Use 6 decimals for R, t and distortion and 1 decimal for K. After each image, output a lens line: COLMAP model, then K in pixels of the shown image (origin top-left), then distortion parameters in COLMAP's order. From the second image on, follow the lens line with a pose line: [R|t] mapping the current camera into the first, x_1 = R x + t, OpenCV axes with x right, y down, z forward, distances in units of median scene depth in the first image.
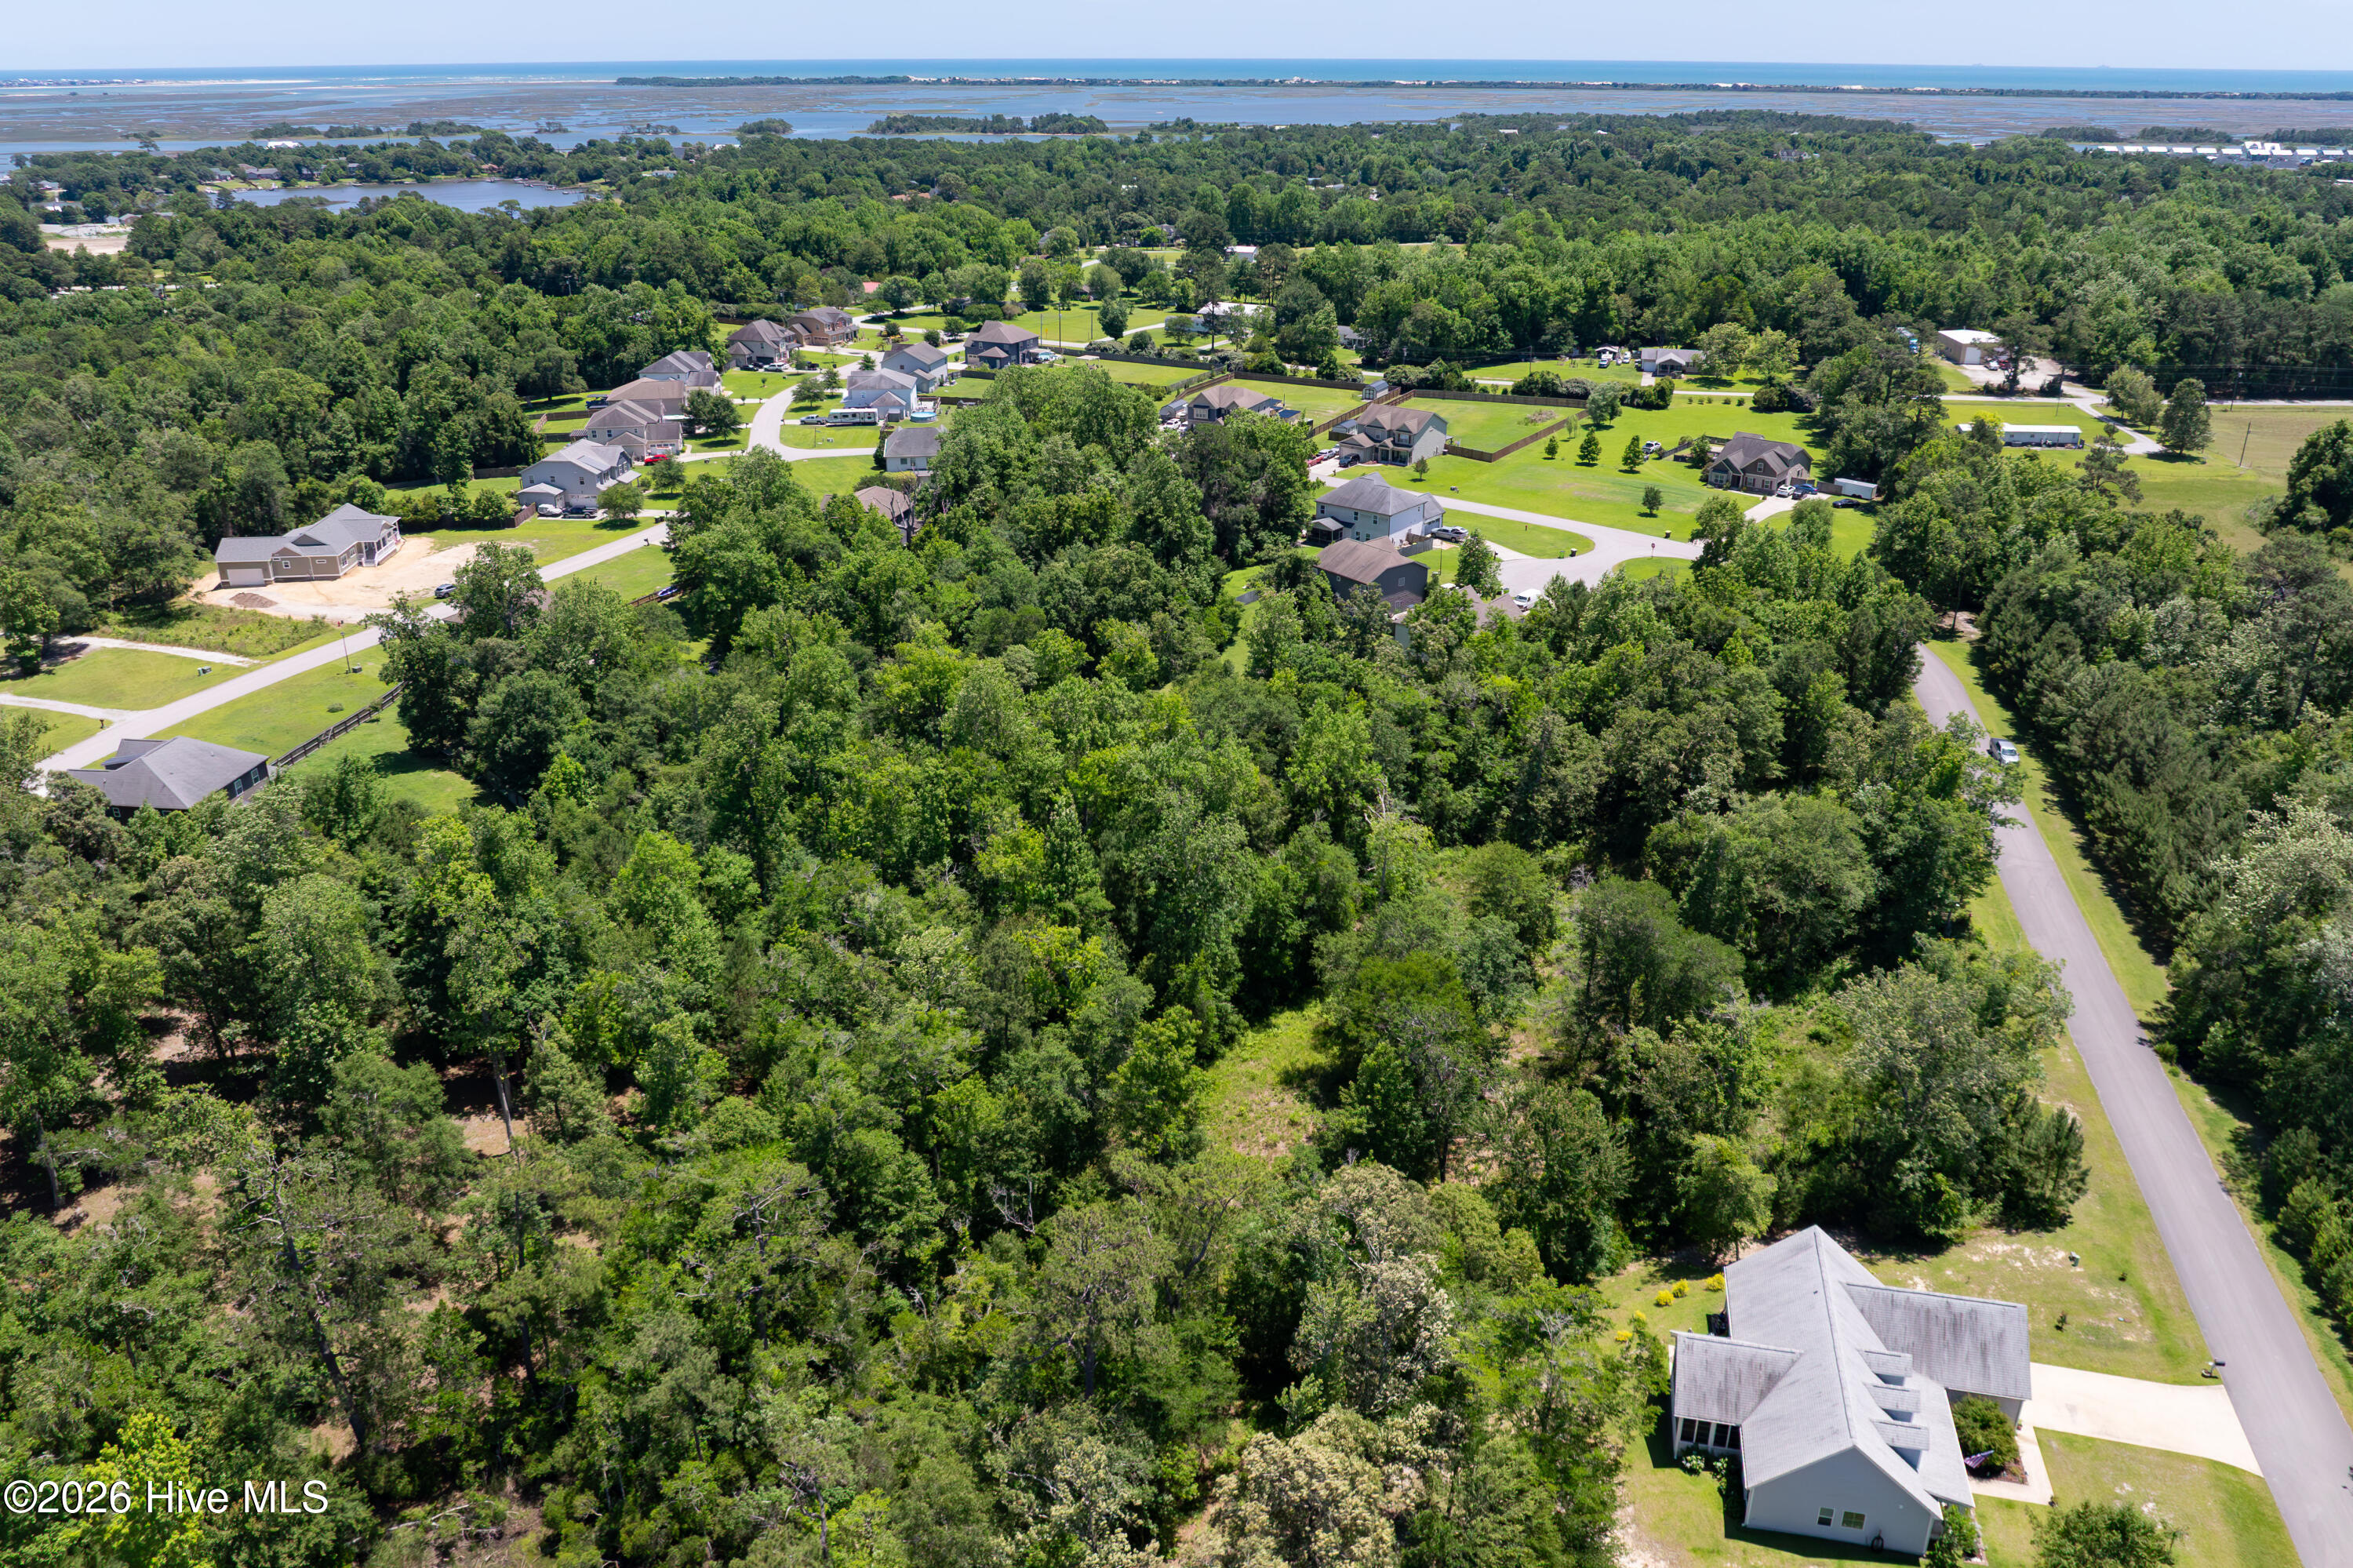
lens RADIAL K [[1642.7, 0, 1183.0], [0, 1642.7, 766.0], [0, 0, 1]] dist [-0.024676, -0.012193]
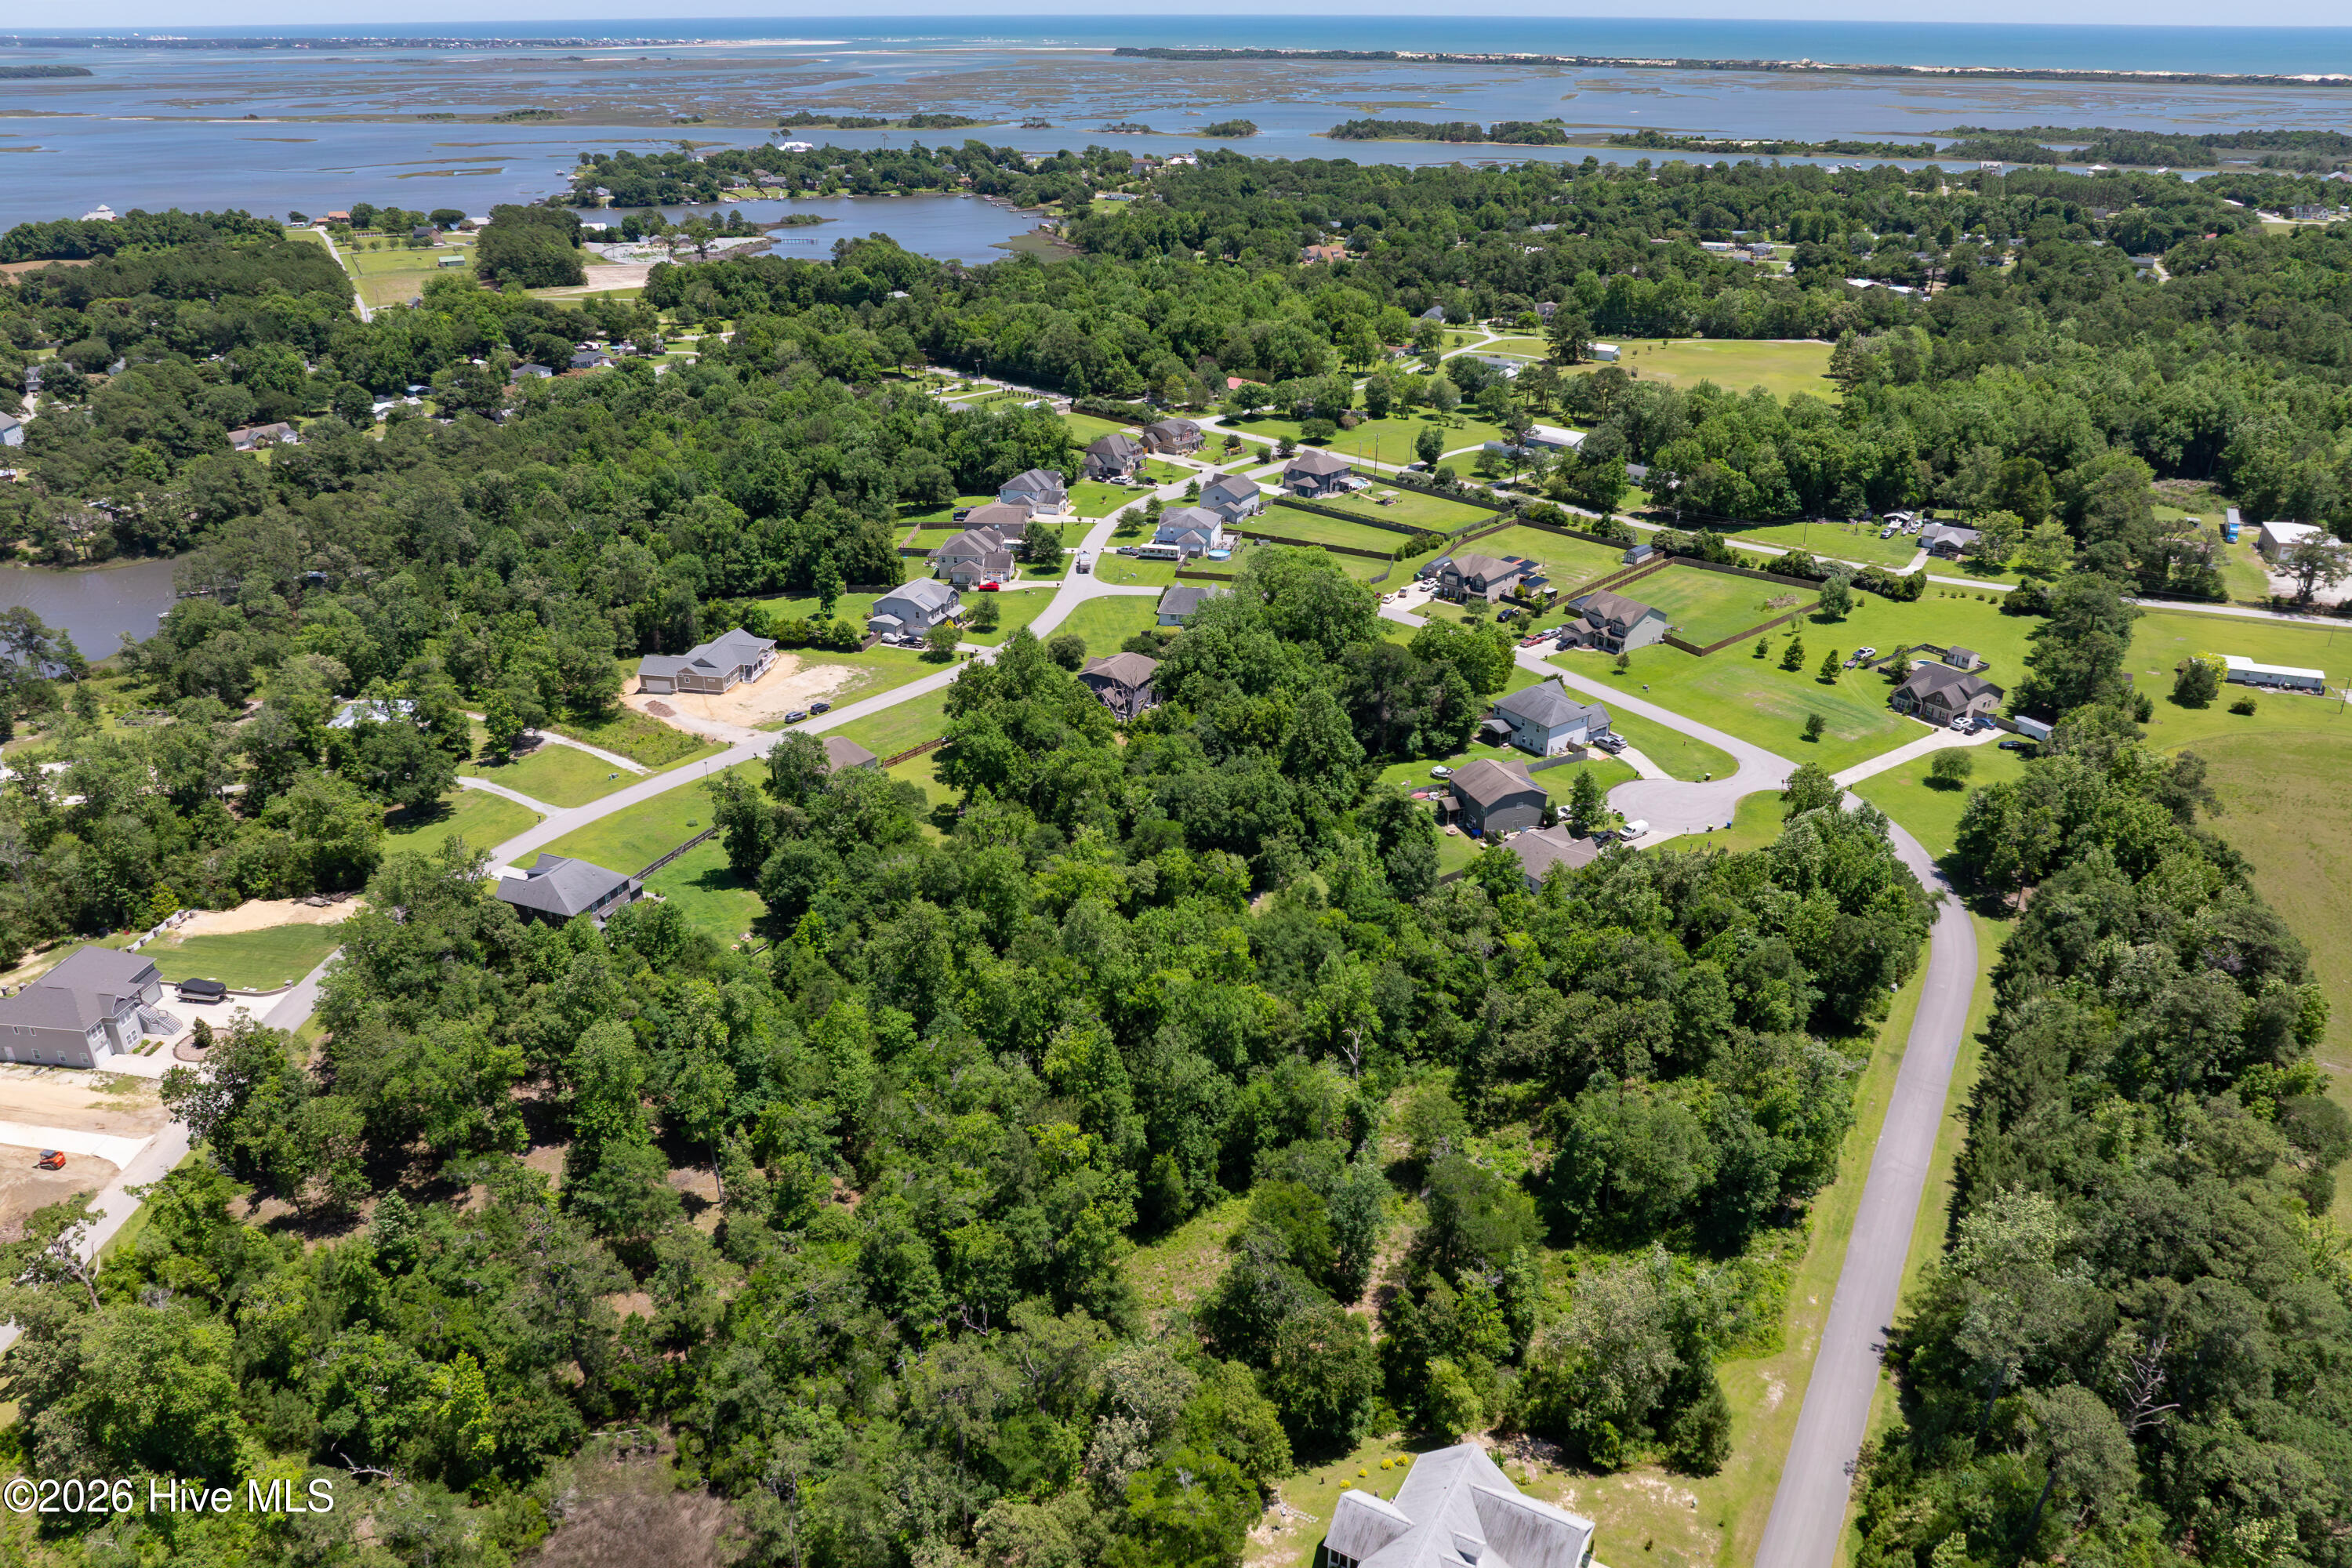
lens RADIAL K [[1642.0, 0, 1178.1], [0, 1642.0, 830.2], [0, 0, 1]] dist [-0.021247, -0.003059]
pose [[0.961008, 0.122105, -0.248101, 0.126227], [-0.108610, 0.991795, 0.067426, -0.096767], [0.254298, -0.037851, 0.966385, -0.134445]]
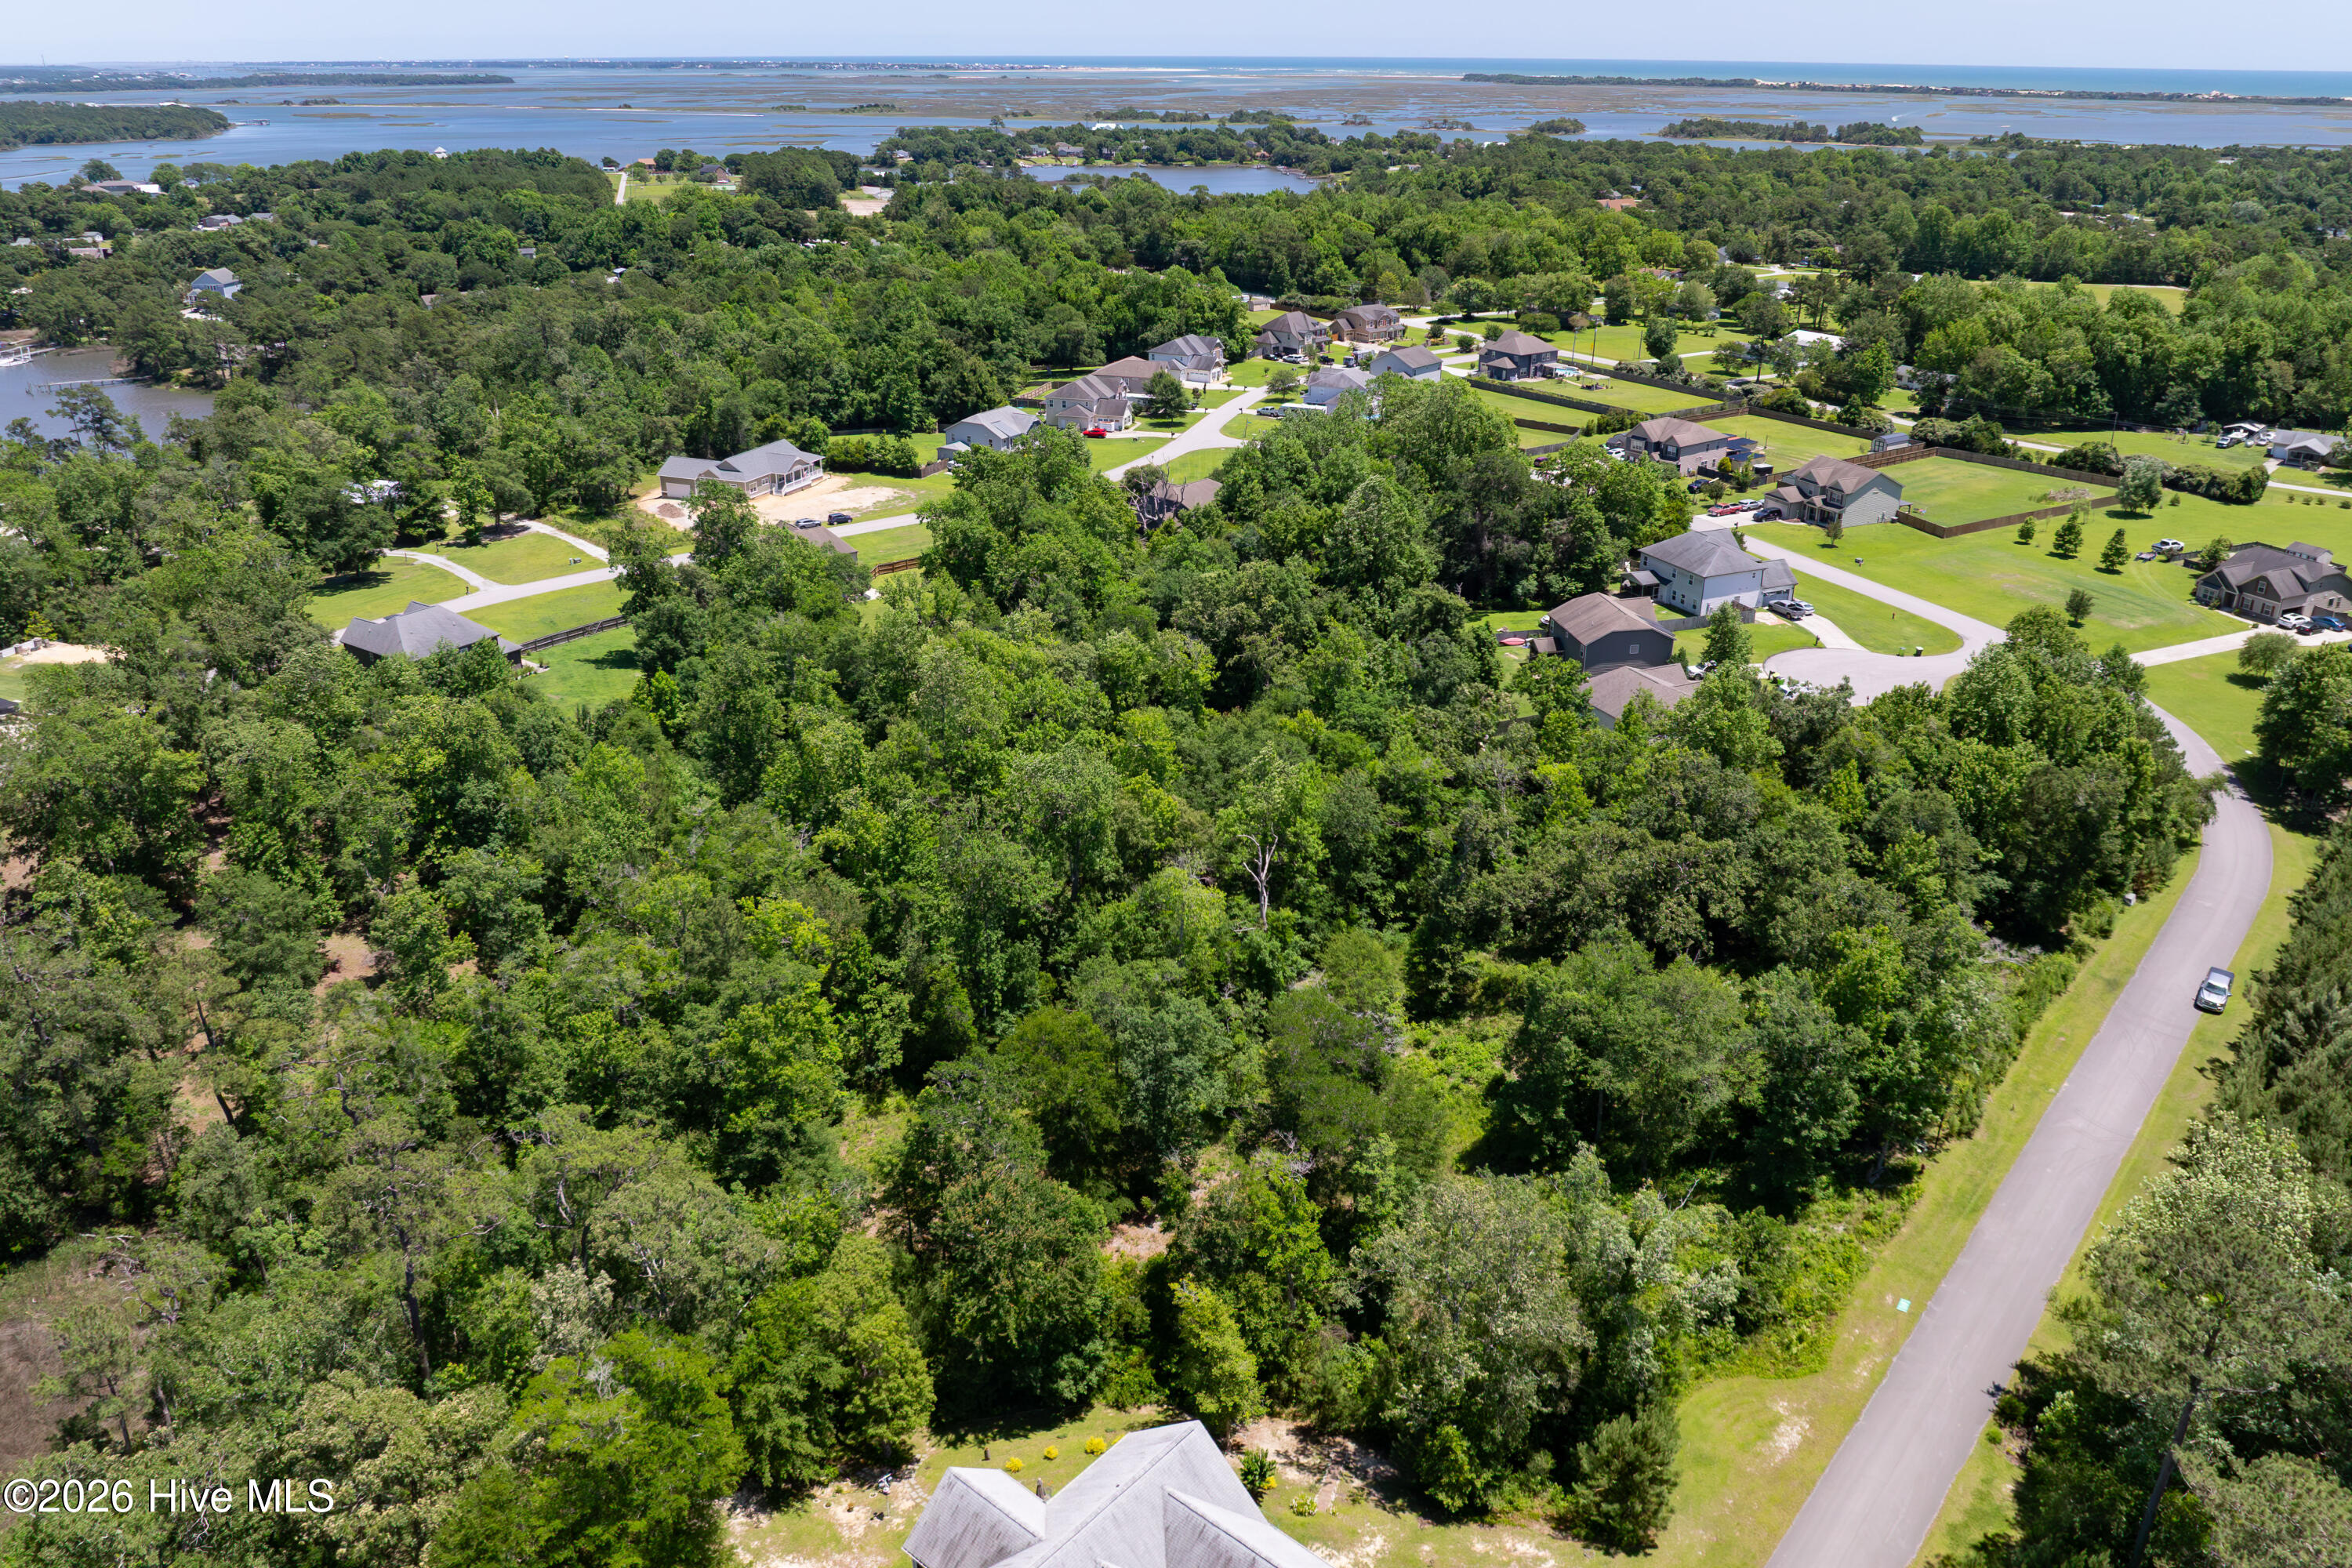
lens RADIAL K [[1677.7, 0, 1174.2], [0, 1677.7, 728.7], [0, 0, 1]] dist [-0.032663, -0.002402]
pose [[0.886521, 0.177244, -0.427394, 0.201605], [-0.188431, 0.981950, 0.016372, -0.024953], [0.422581, 0.066020, 0.903917, 0.053598]]
